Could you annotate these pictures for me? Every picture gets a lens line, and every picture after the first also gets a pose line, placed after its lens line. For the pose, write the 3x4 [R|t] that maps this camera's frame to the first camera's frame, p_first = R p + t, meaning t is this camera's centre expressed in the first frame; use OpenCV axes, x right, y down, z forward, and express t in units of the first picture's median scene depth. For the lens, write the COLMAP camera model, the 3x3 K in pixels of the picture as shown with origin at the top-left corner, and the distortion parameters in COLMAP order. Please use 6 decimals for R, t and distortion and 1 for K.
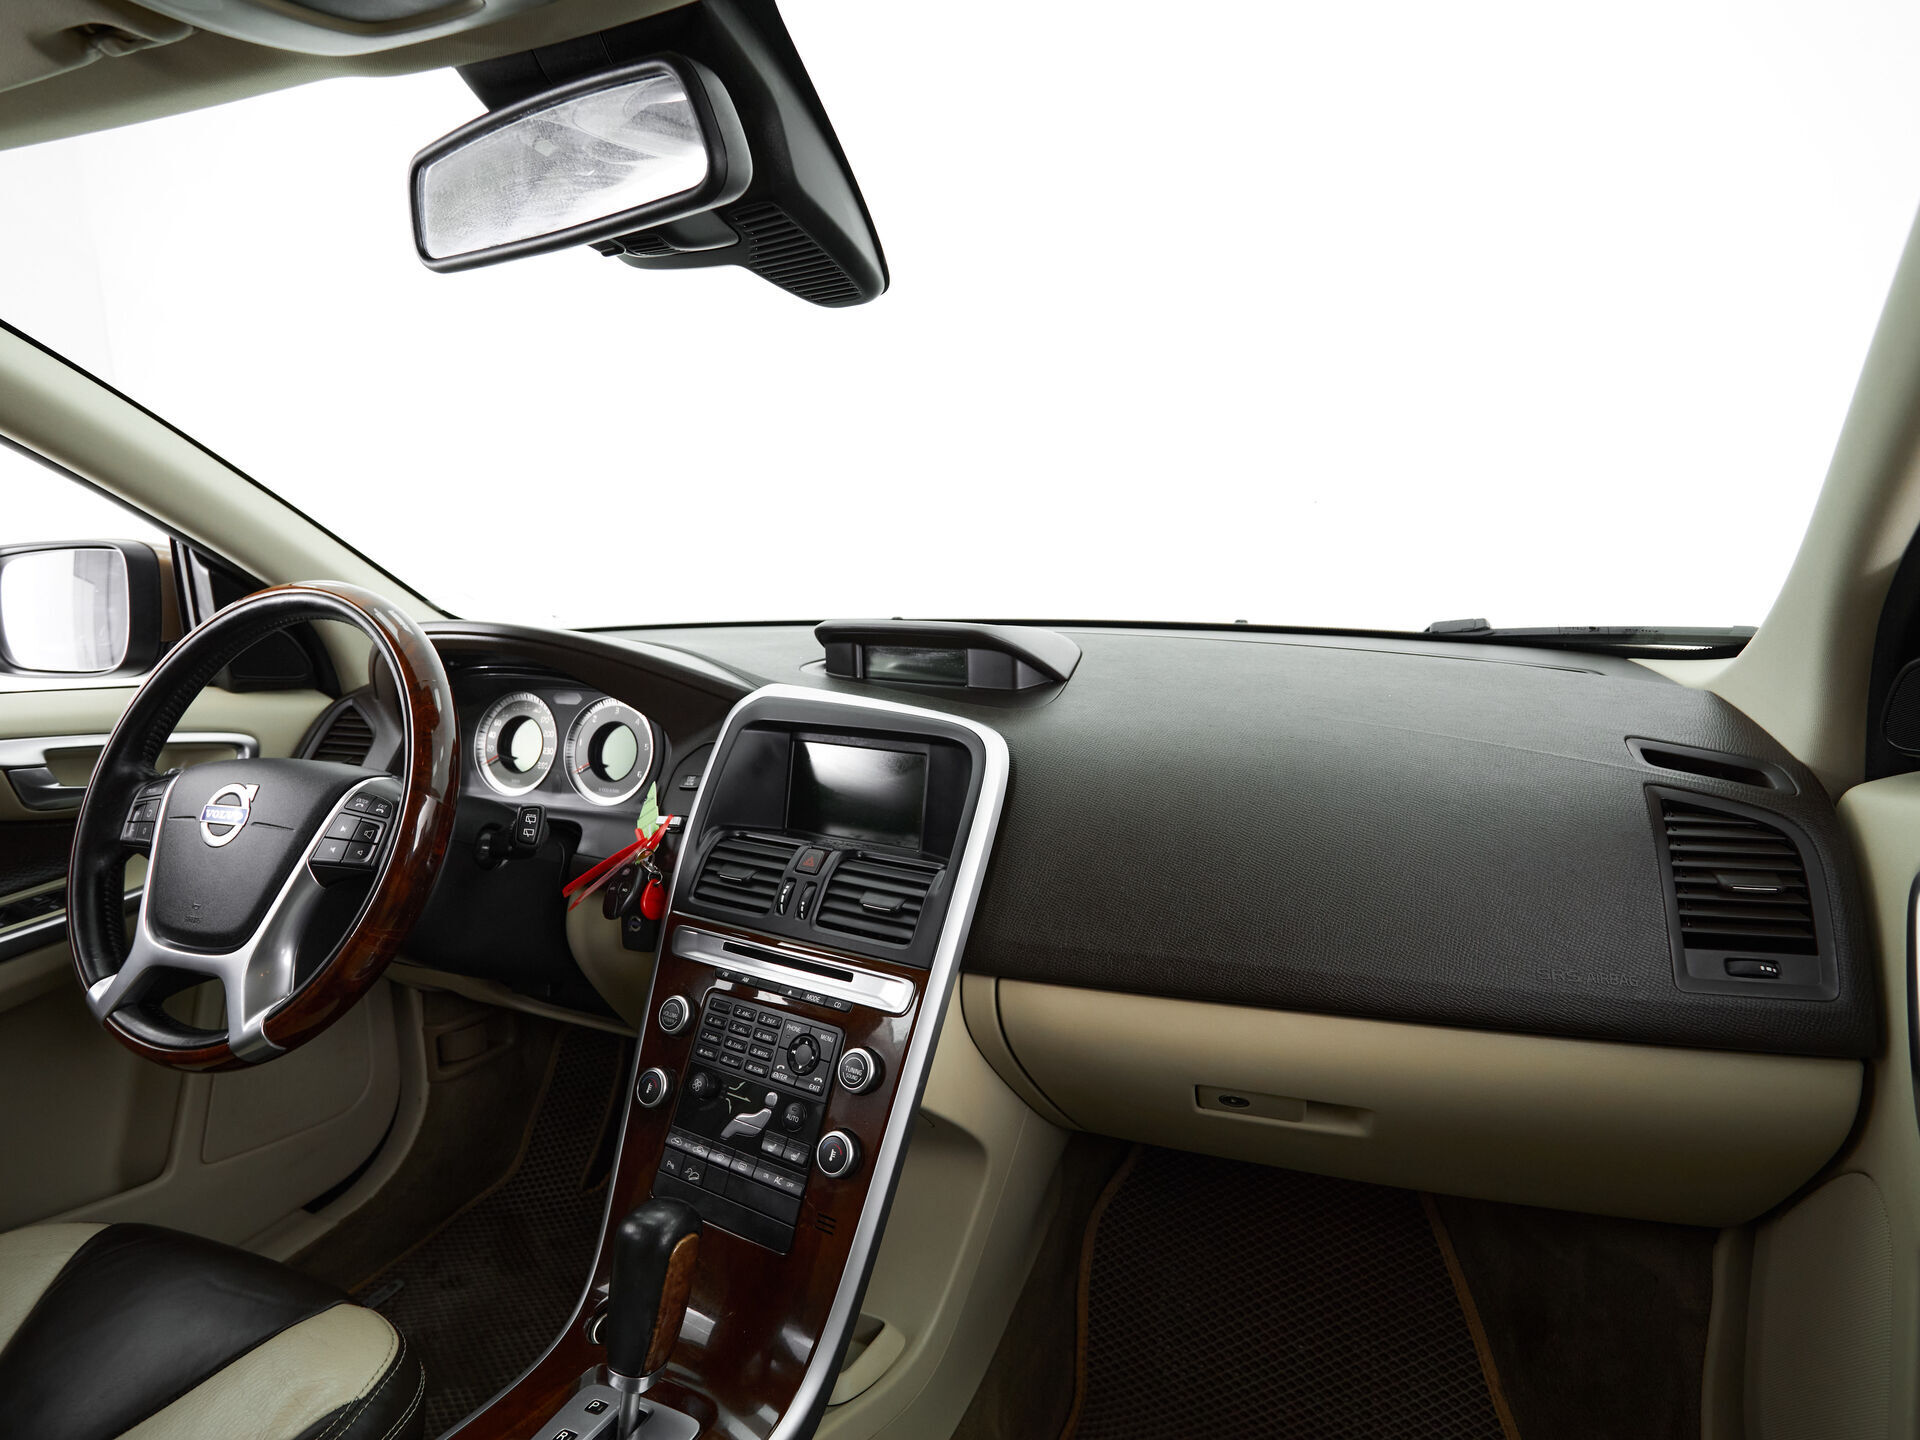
lens RADIAL K [[1016.5, 0, 961.4], [0, 1016.5, 724.0], [0, 0, 1]] dist [0.000748, -0.004736]
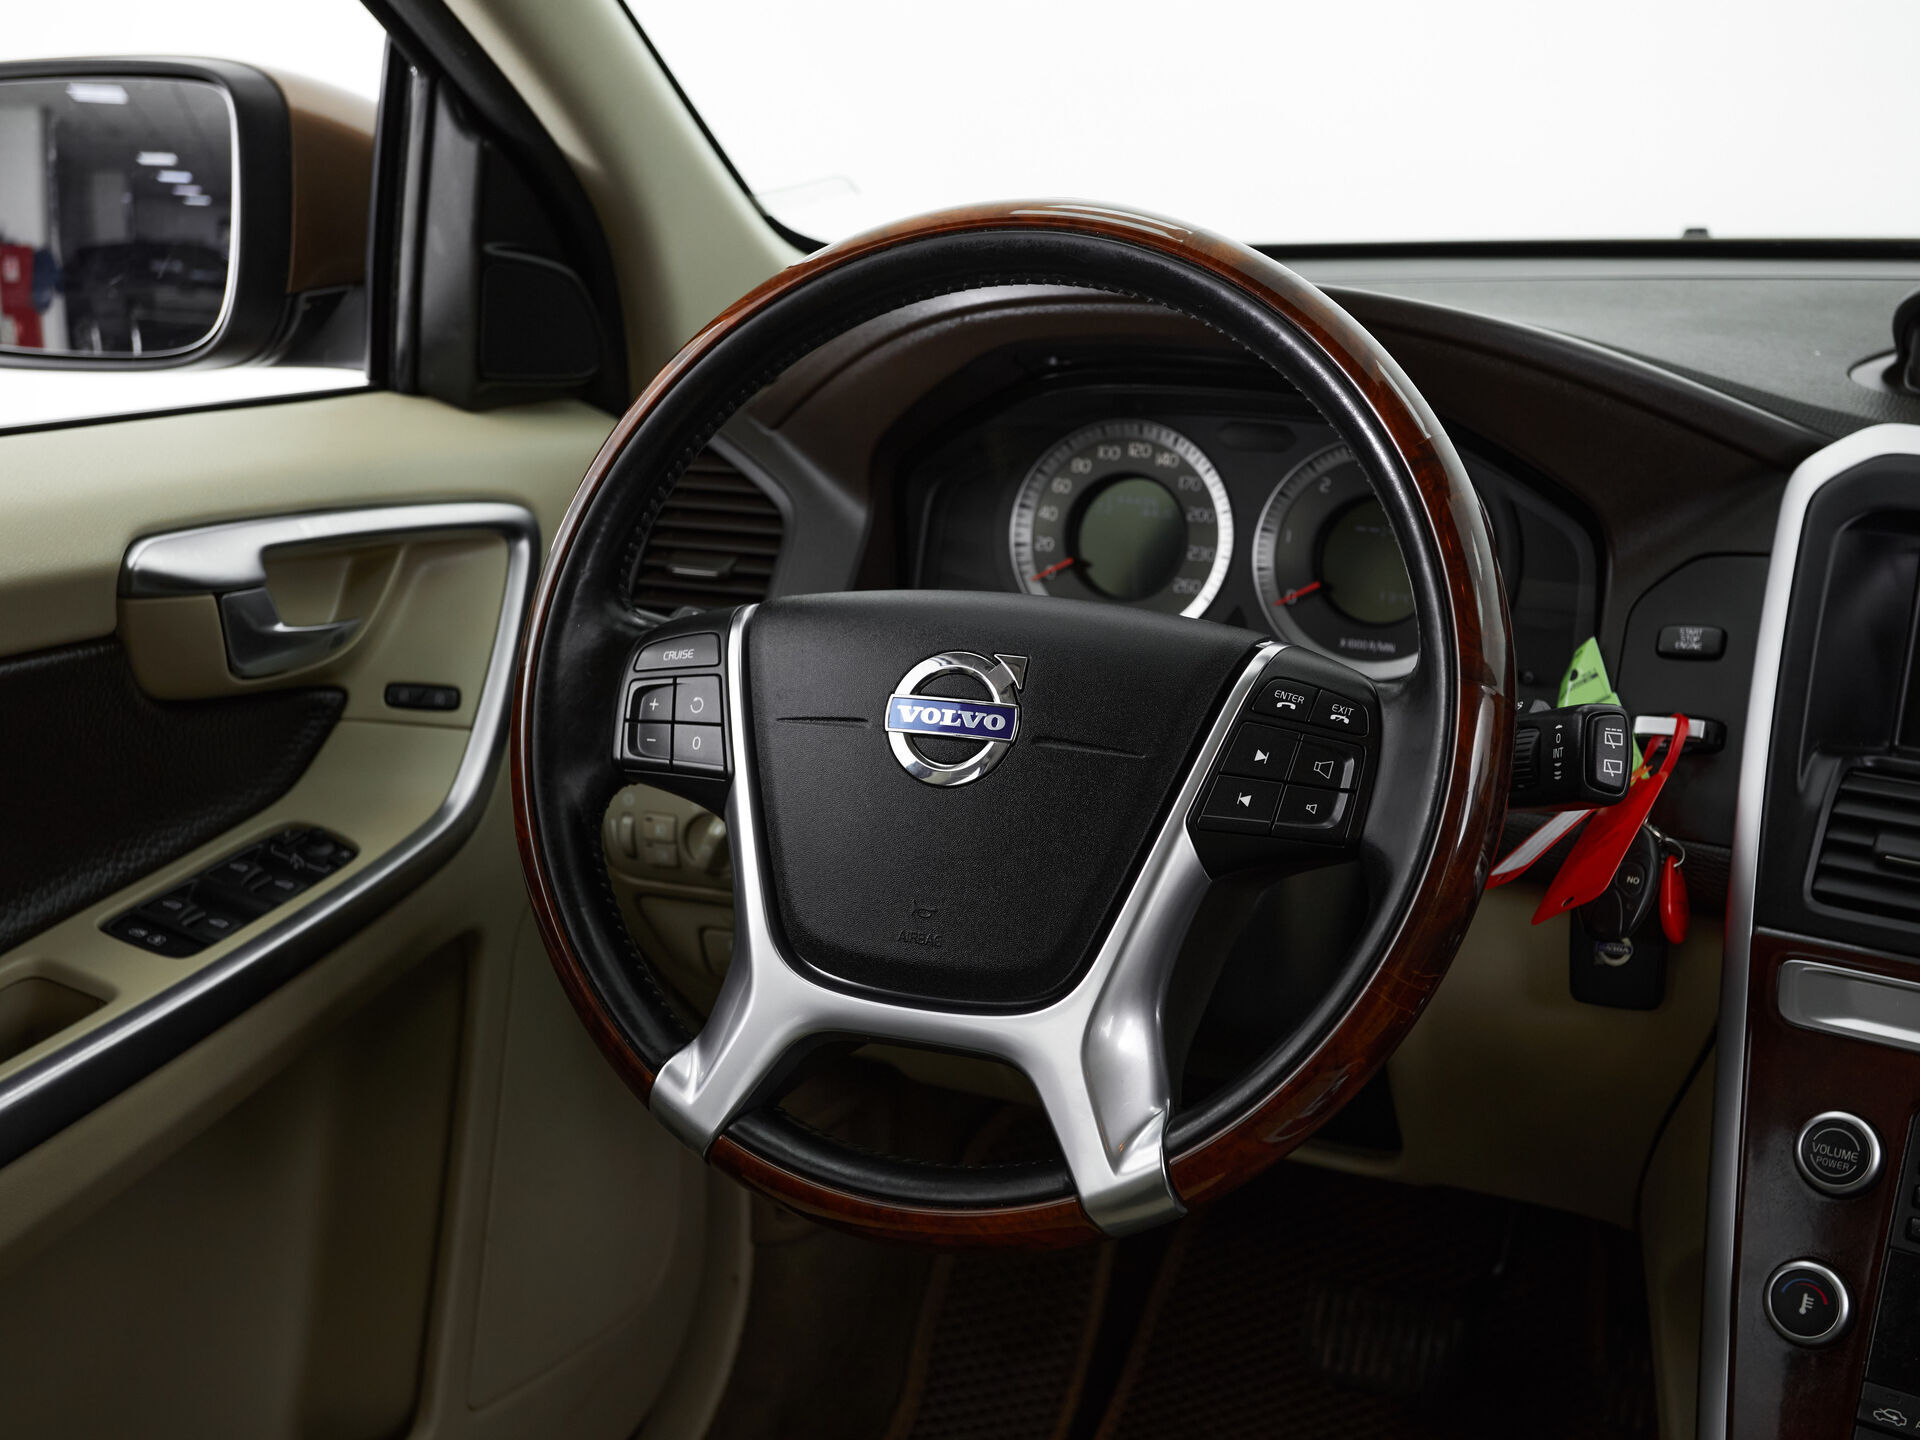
lens RADIAL K [[2374.0, 0, 948.2], [0, 2374.0, 720.3], [0, 0, 1]] dist [0.020579, 0.000000]
pose [[0.999067, 0.017547, -0.039470, -0.678390], [-0.012244, 0.991335, 0.130785, -0.051201], [0.041423, -0.130179, 0.990625, -0.079762]]
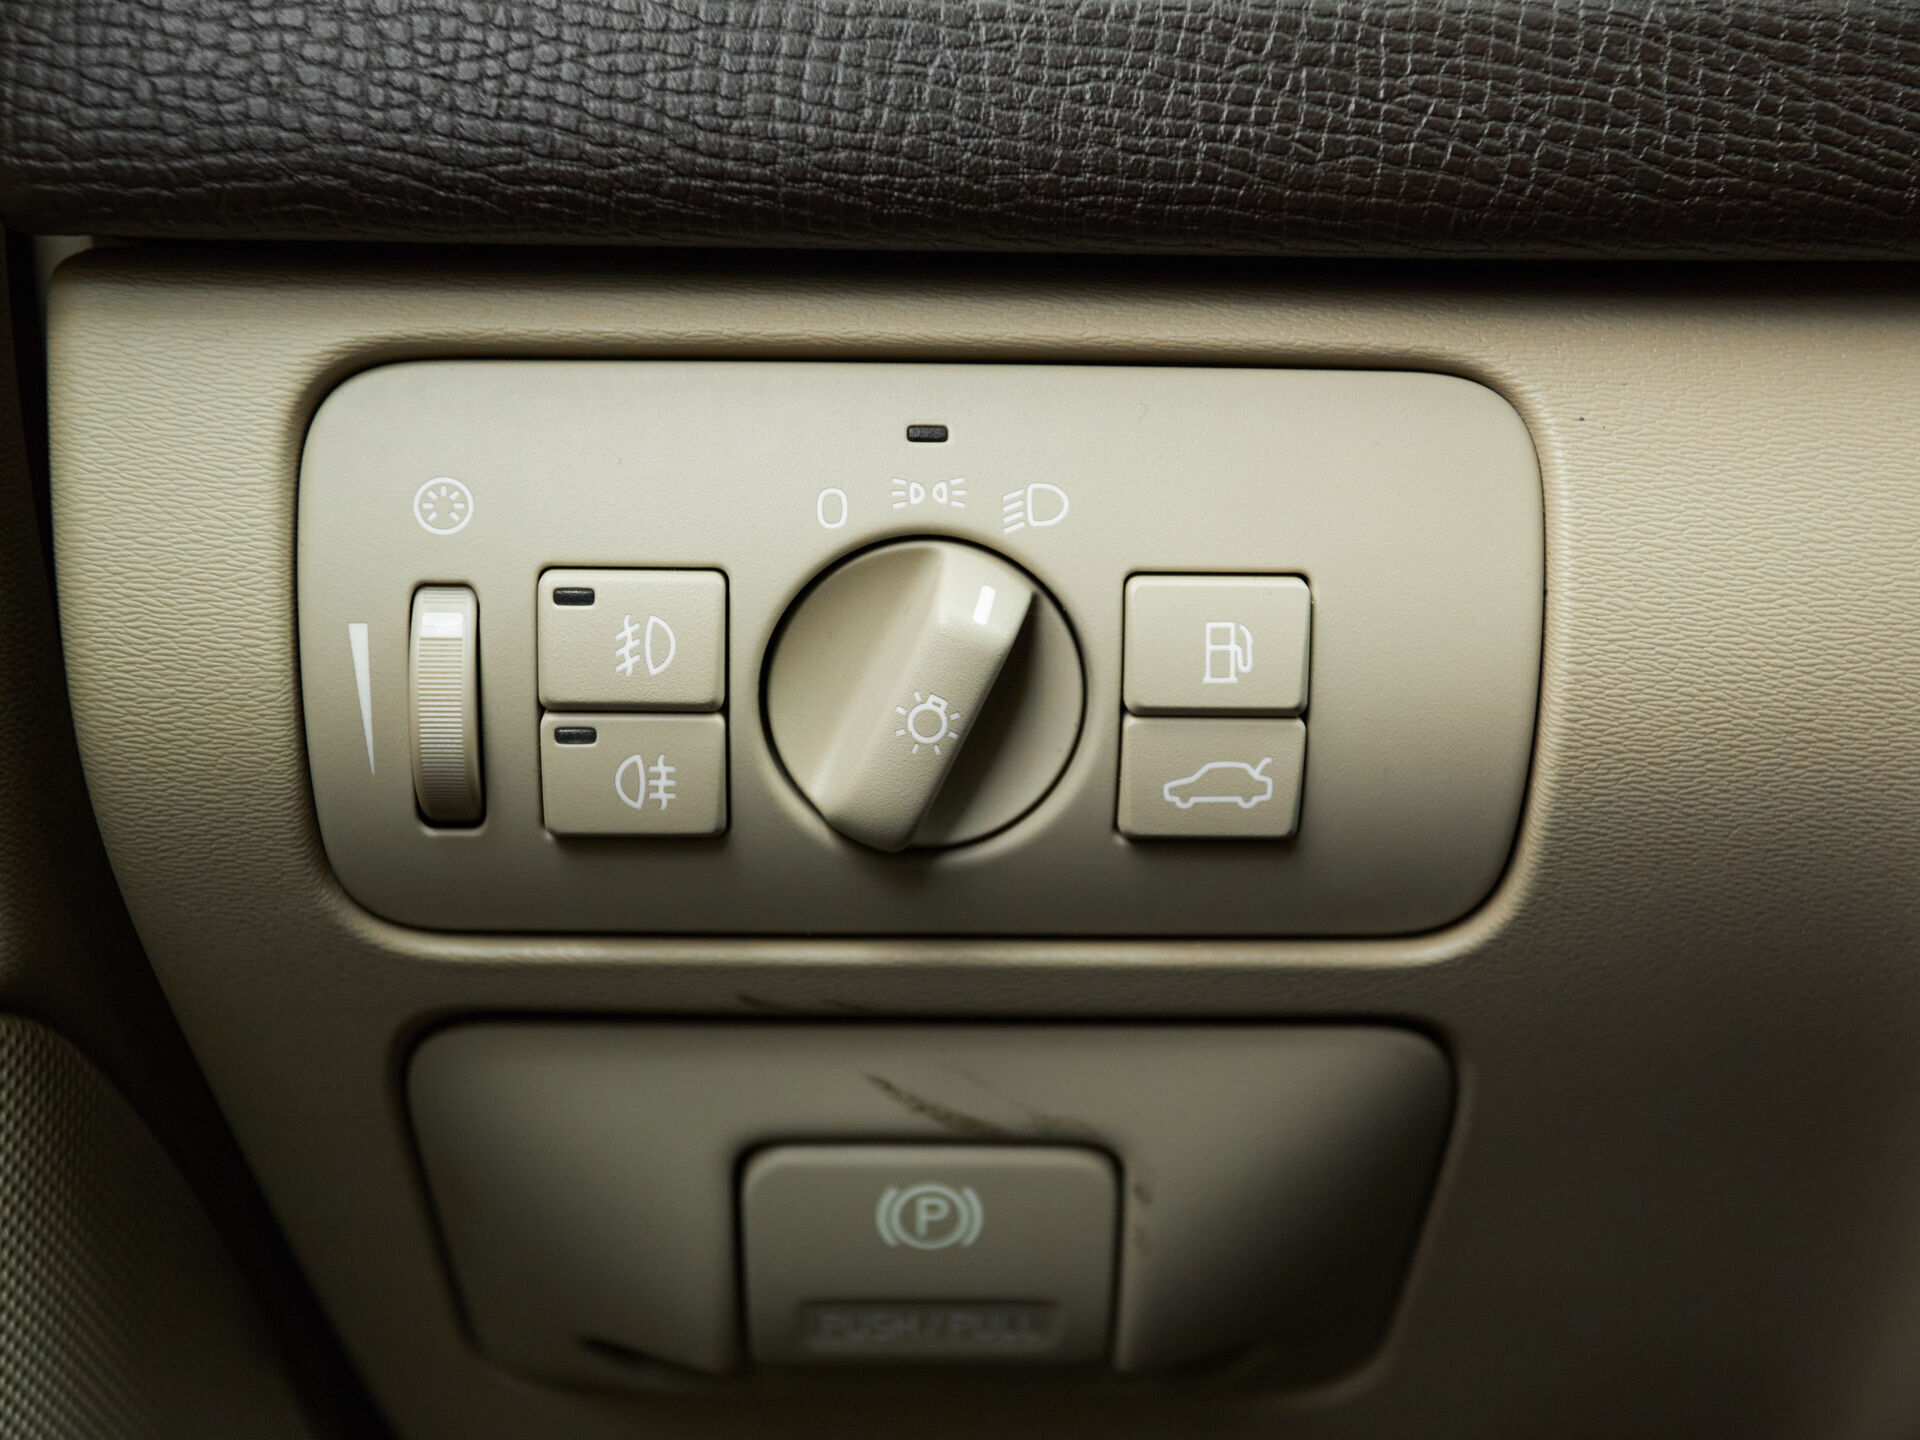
lens RADIAL K [[2374.0, 0, 959.2], [0, 2374.0, 716.6], [0, 0, 1]] dist [0.020579, 0.000000]
pose [[0.932845, -0.025868, 0.359348, -0.993225], [0.022903, 0.999659, 0.012508, 0.227077], [-0.359549, -0.003438, 0.933120, 1.125635]]
